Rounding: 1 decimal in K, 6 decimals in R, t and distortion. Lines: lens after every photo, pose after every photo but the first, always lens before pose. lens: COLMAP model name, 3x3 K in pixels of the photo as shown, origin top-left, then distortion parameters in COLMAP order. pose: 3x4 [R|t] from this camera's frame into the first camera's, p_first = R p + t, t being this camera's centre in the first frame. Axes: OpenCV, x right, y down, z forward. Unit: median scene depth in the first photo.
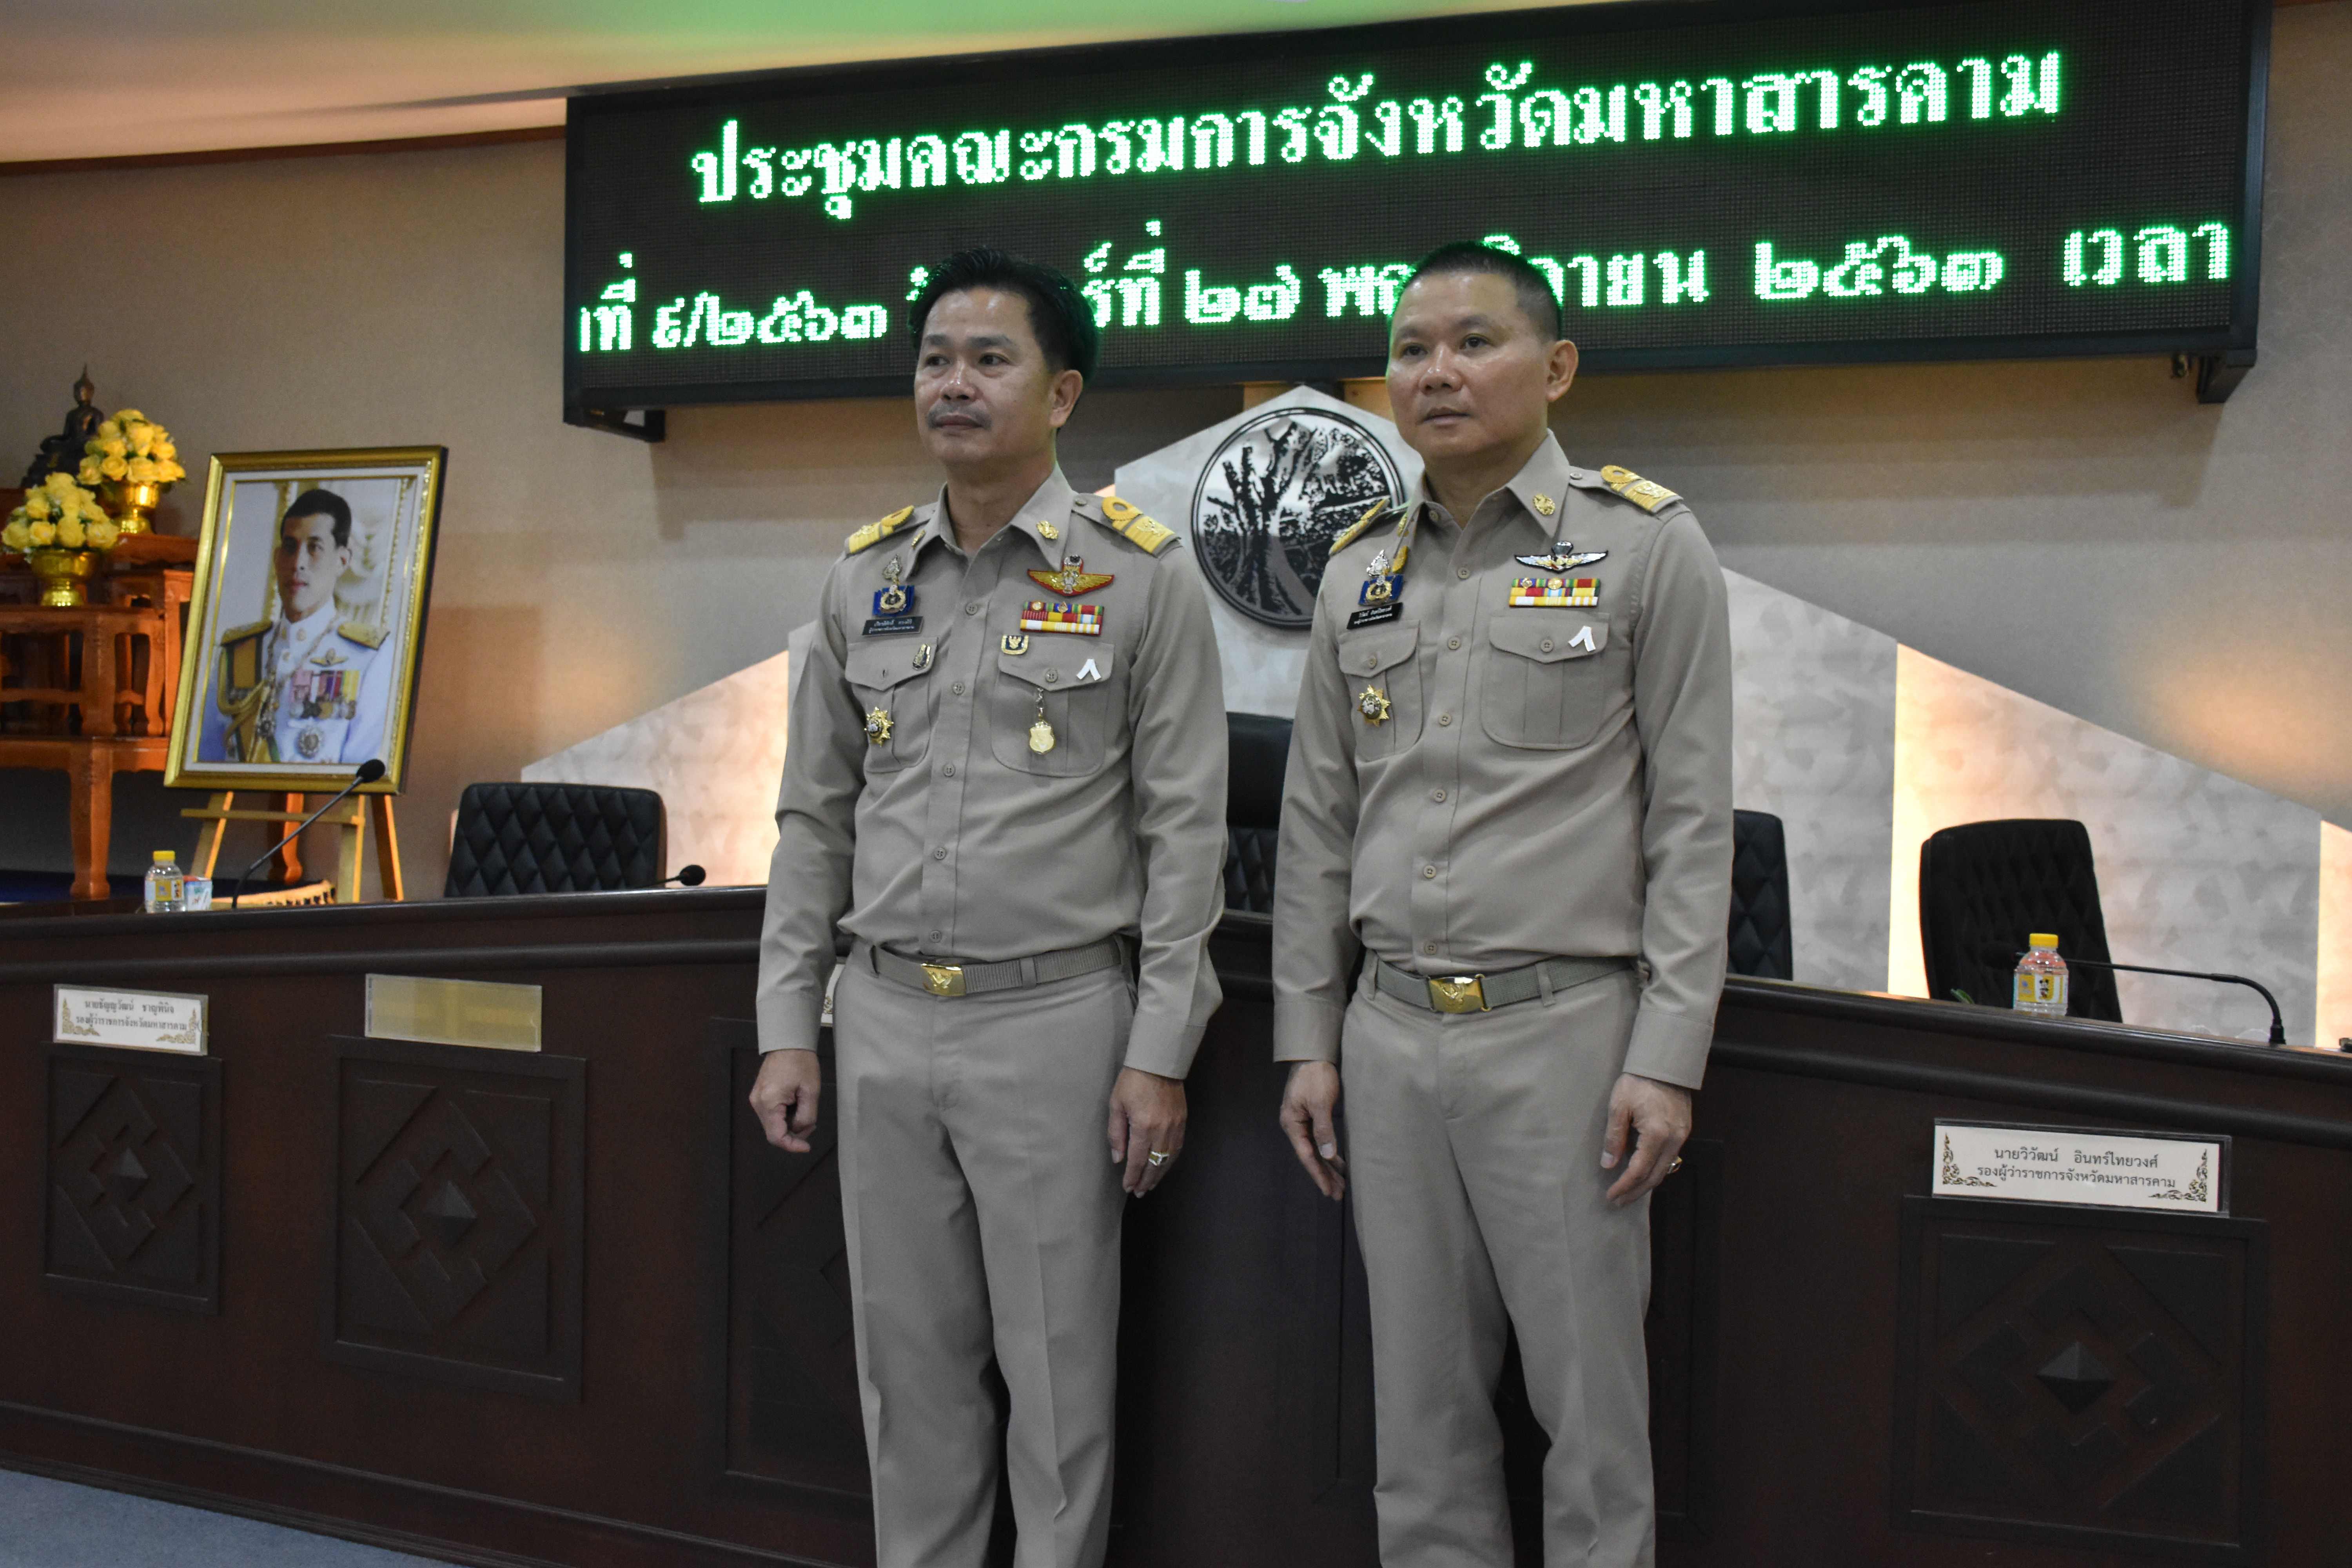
lens RADIAL K [[2320.2, 0, 1180.5], [0, 2320.2, 779.5], [0, 0, 1]] dist [0.024799, 0.000000]
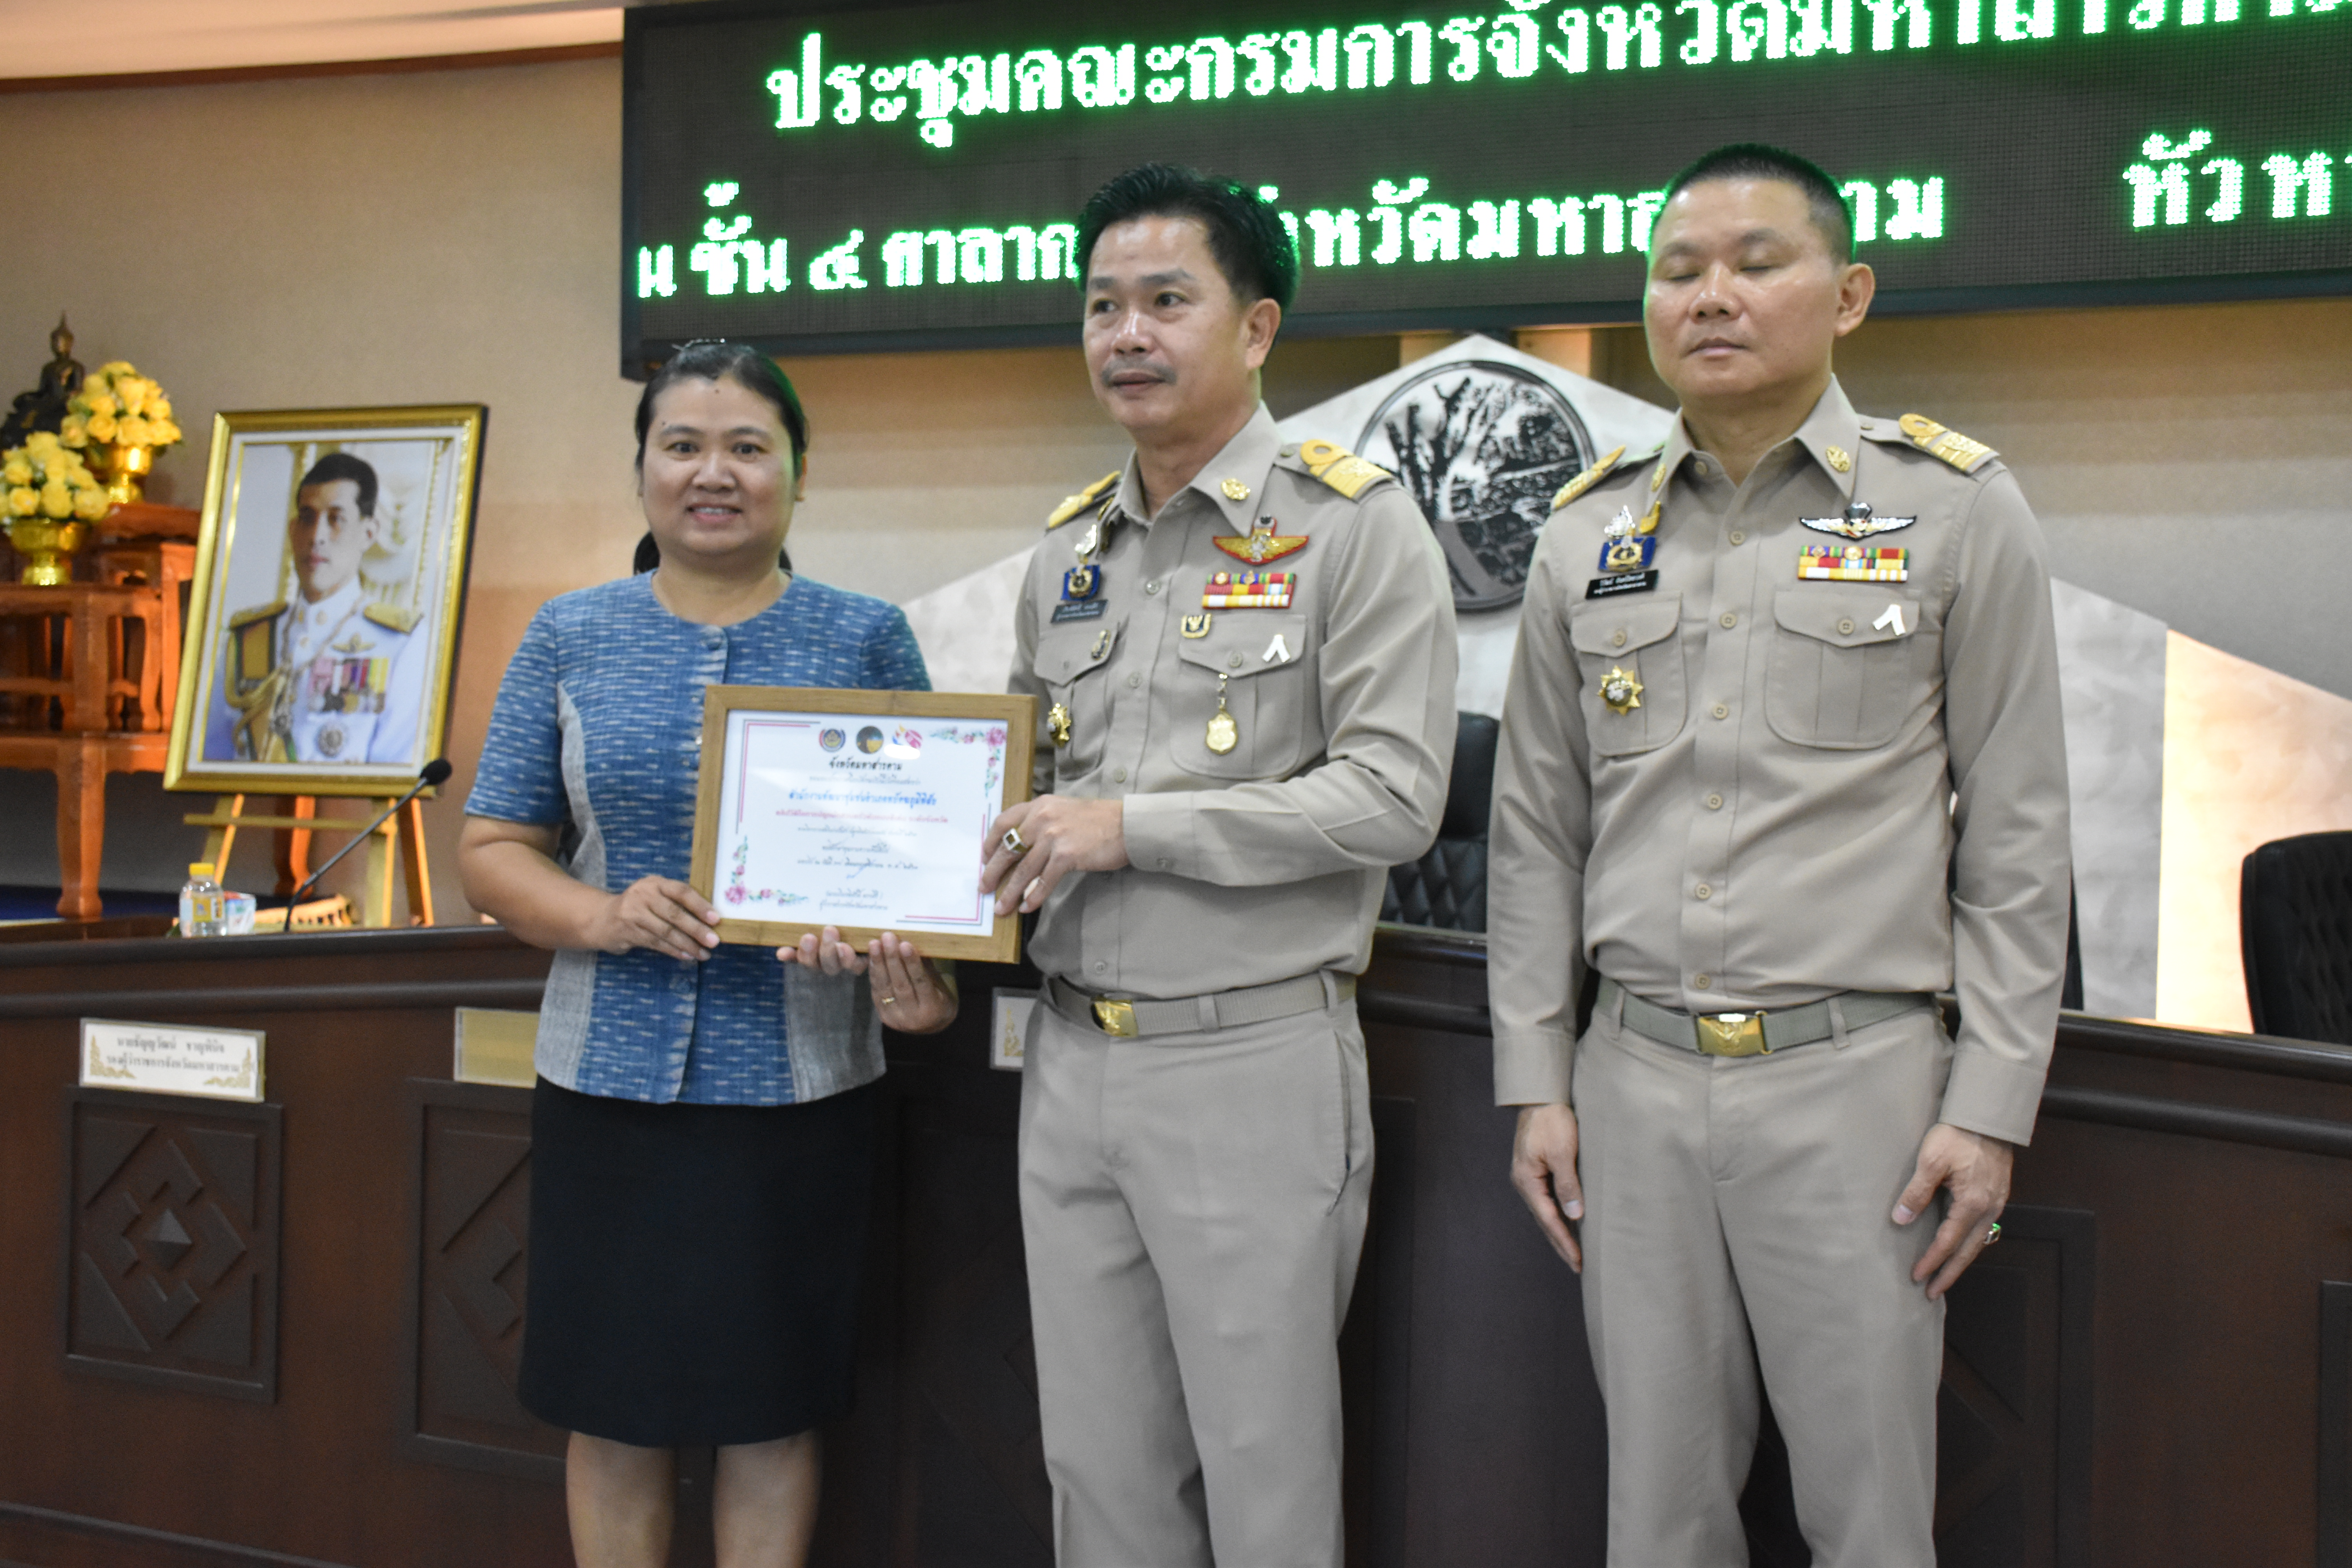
lens RADIAL K [[2532.6, 0, 1175.4], [0, 2532.6, 799.1], [0, 0, 1]] dist [0.062331, 0.000000]
pose [[0.999994, 0.001991, -0.002909, -0.053125], [-0.001976, 0.999985, 0.005084, 0.001173], [0.002919, -0.005079, 0.999983, 0.034273]]
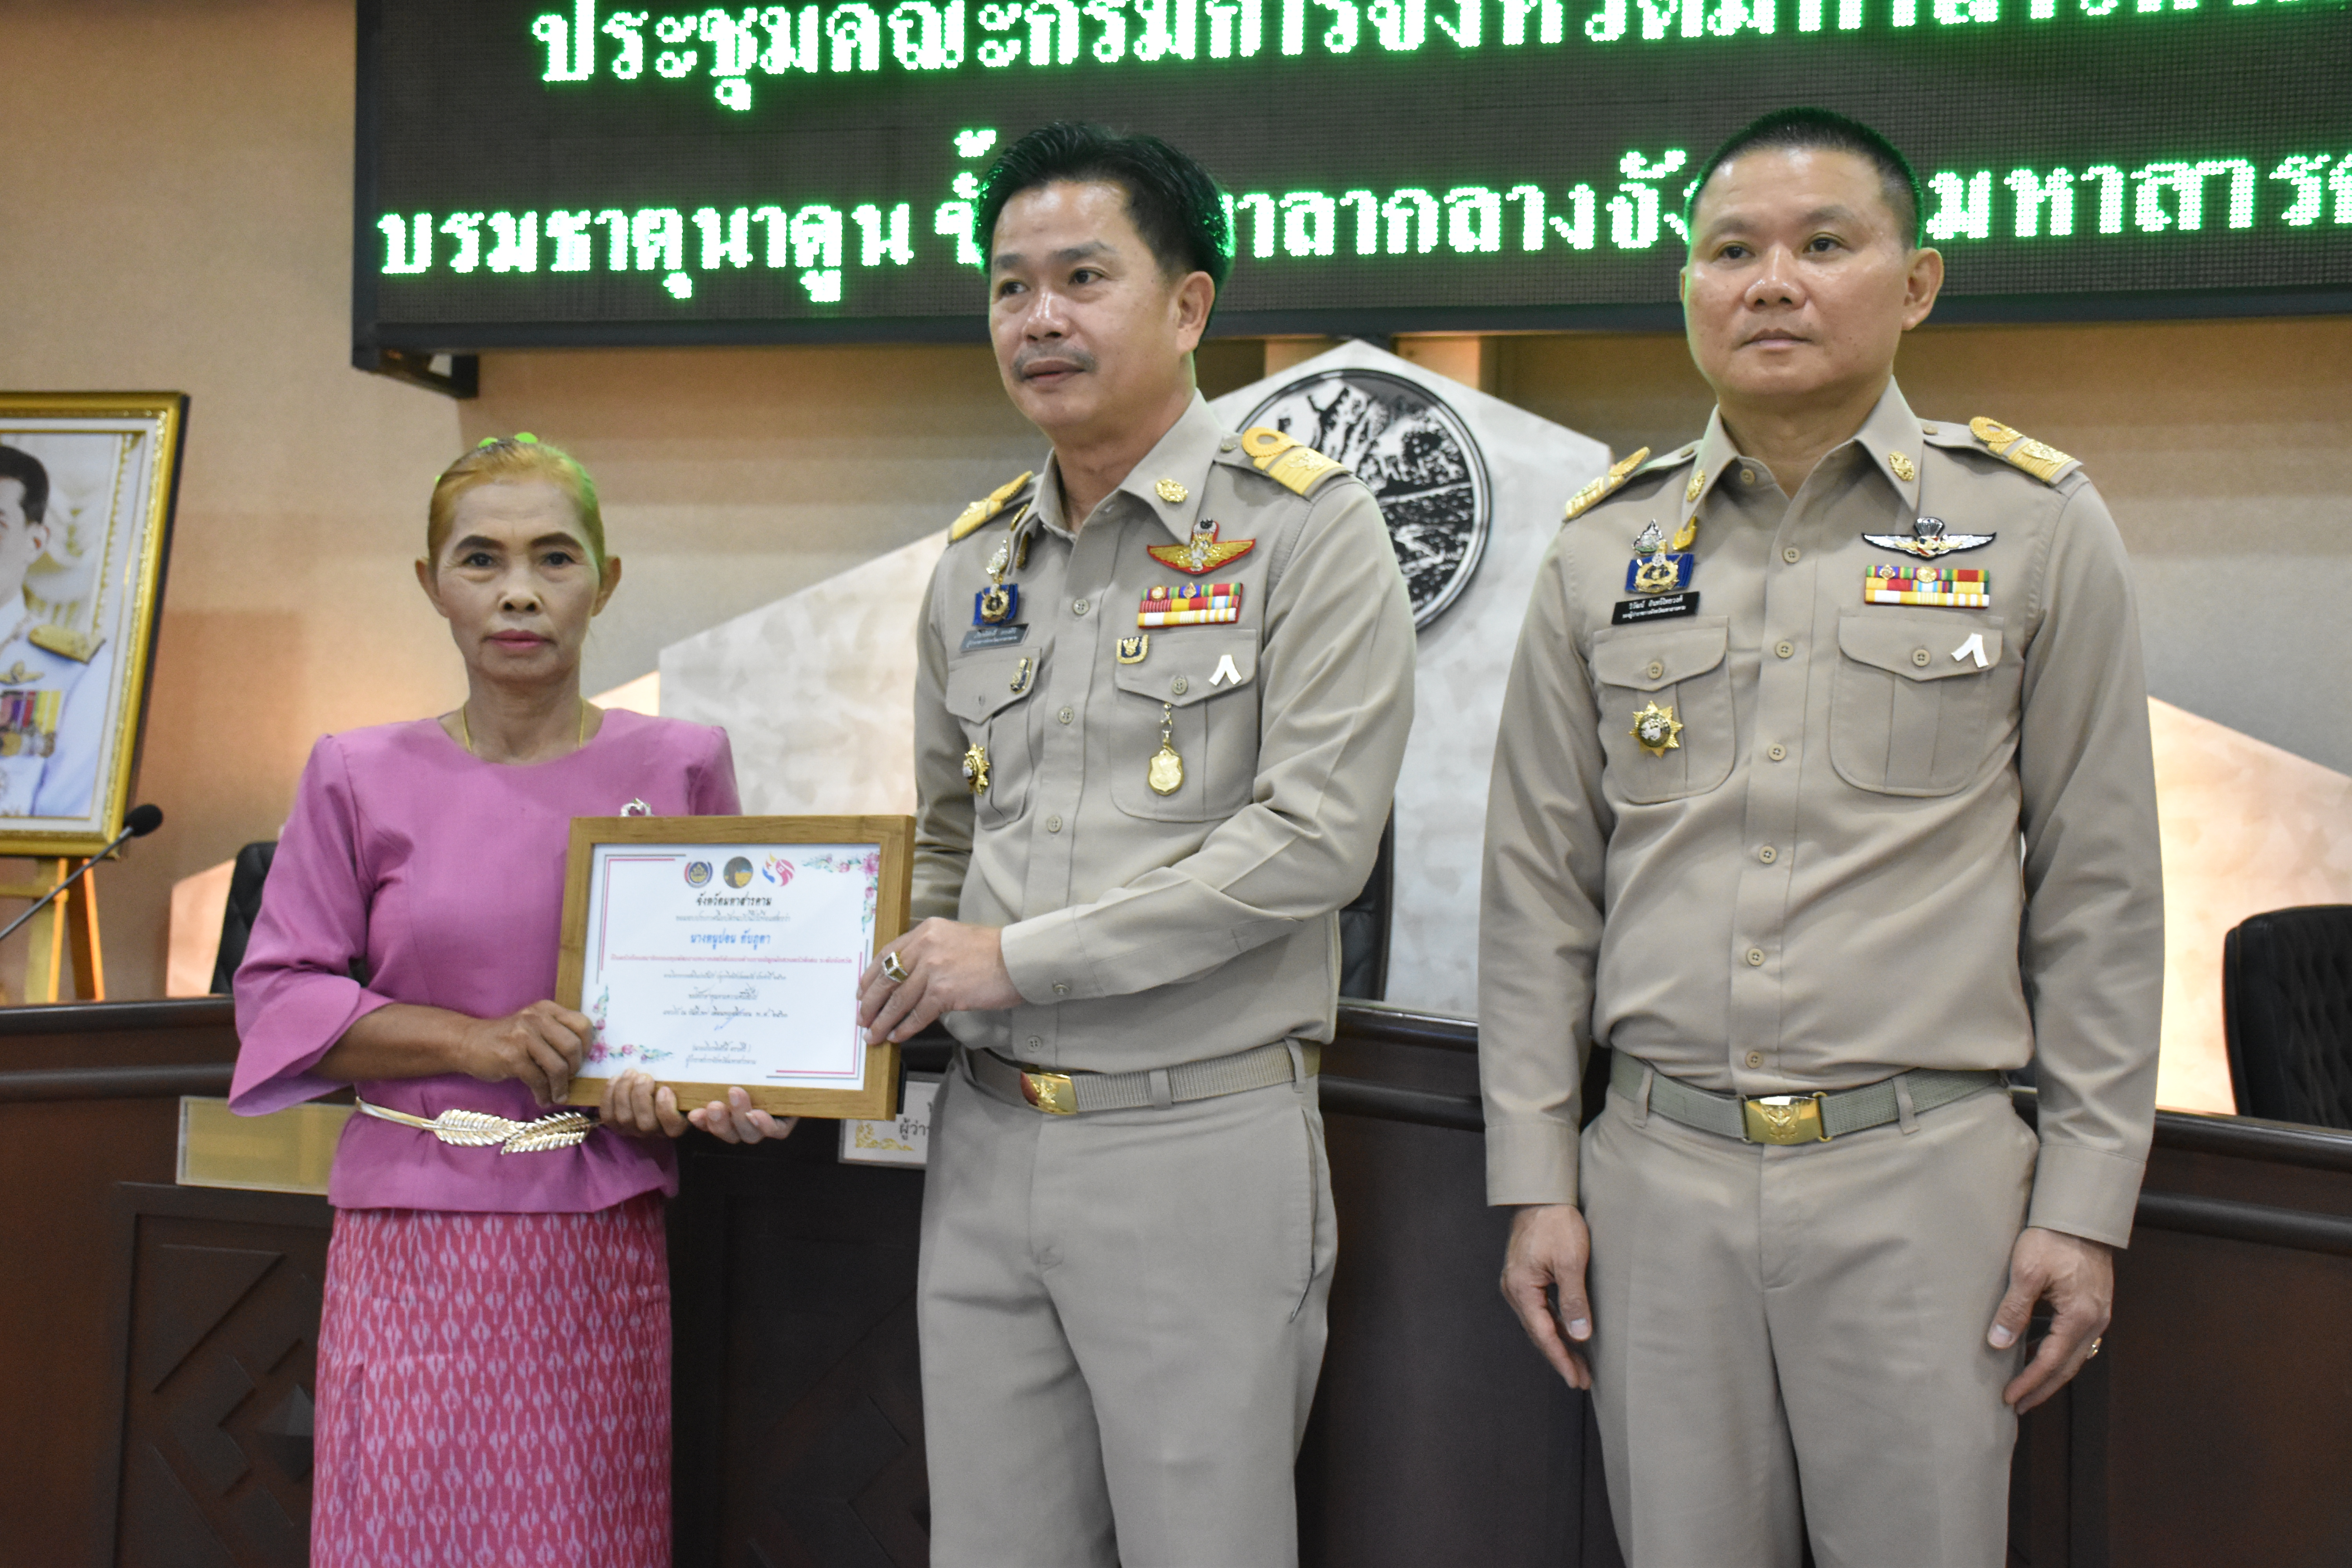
lens RADIAL K [[2857.7, 0, 1113.2], [0, 2857.7, 804.2], [0, 0, 1]] dist [0.143413, 0.000000]
pose [[0.996308, 0.010927, 0.085153, -0.100352], [-0.009112, 0.999723, -0.021683, 0.006684], [-0.085366, 0.020828, 0.996132, 0.047226]]
